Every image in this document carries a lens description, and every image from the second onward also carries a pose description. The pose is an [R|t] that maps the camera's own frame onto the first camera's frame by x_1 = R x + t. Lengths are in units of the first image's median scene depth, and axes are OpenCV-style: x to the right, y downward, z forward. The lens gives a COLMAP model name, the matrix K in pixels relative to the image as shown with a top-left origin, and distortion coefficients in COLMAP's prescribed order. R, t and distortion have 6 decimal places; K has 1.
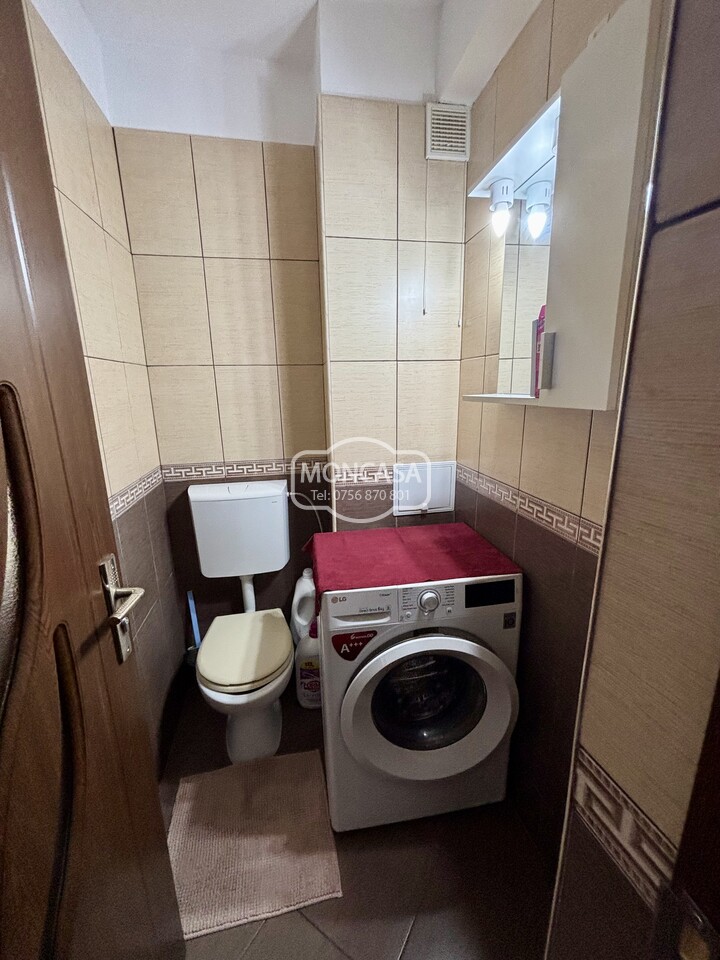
lens RADIAL K [[386.6, 0, 361.9], [0, 386.6, 476.7], [0, 0, 1]] dist [-0.000871, -0.001080]
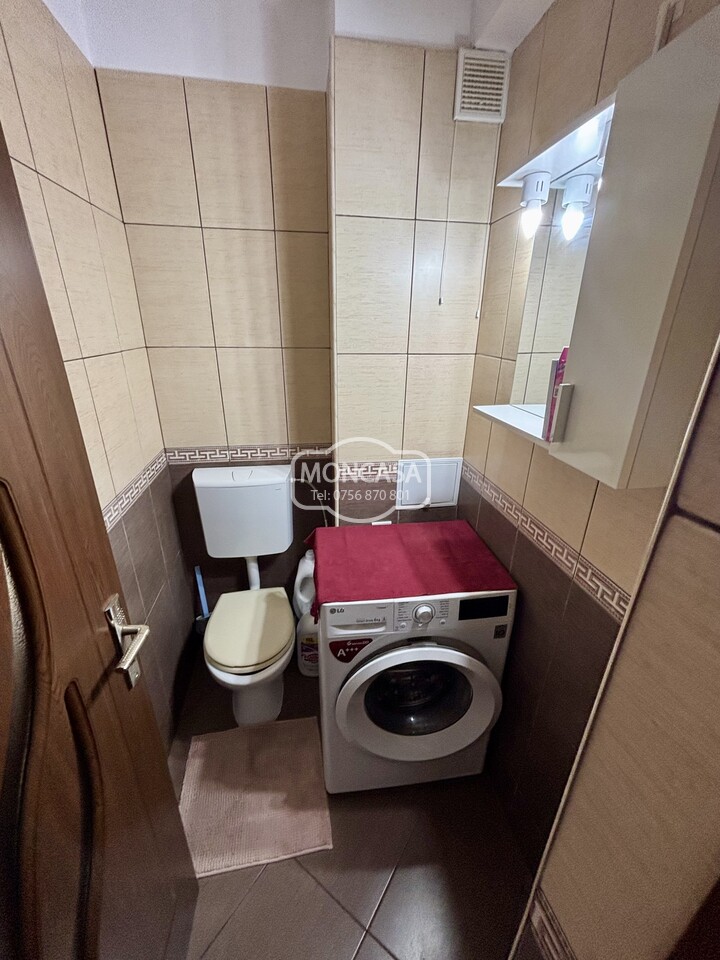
lens RADIAL K [[386.6, 0, 361.4], [0, 386.6, 479.3], [0, 0, 1]] dist [-0.000871, -0.001080]
pose [[0.998997, 0.041698, -0.016343, 0.006881], [-0.038776, 0.987885, 0.150263, -0.150927], [0.022411, -0.149479, 0.988511, 0.019783]]
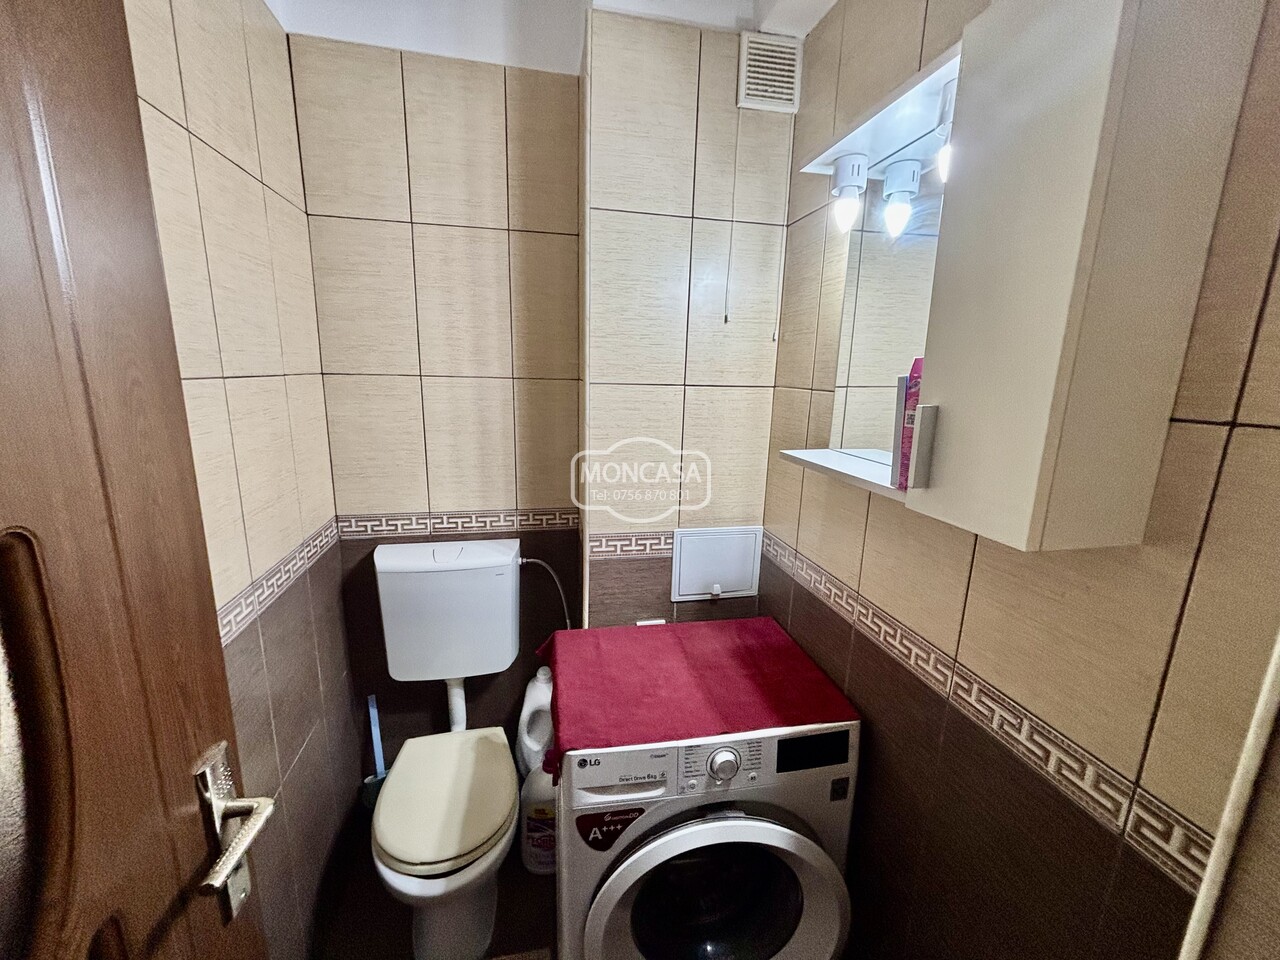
lens RADIAL K [[515.4, 0, 639.2], [0, 515.4, 478.3], [0, 0, 1]] dist [-0.000871, -0.001080]
pose [[0.998781, 0.038880, 0.030407, -0.015719], [-0.038180, 0.998999, -0.023291, -0.119120], [-0.031282, 0.022102, 0.999266, 0.082103]]
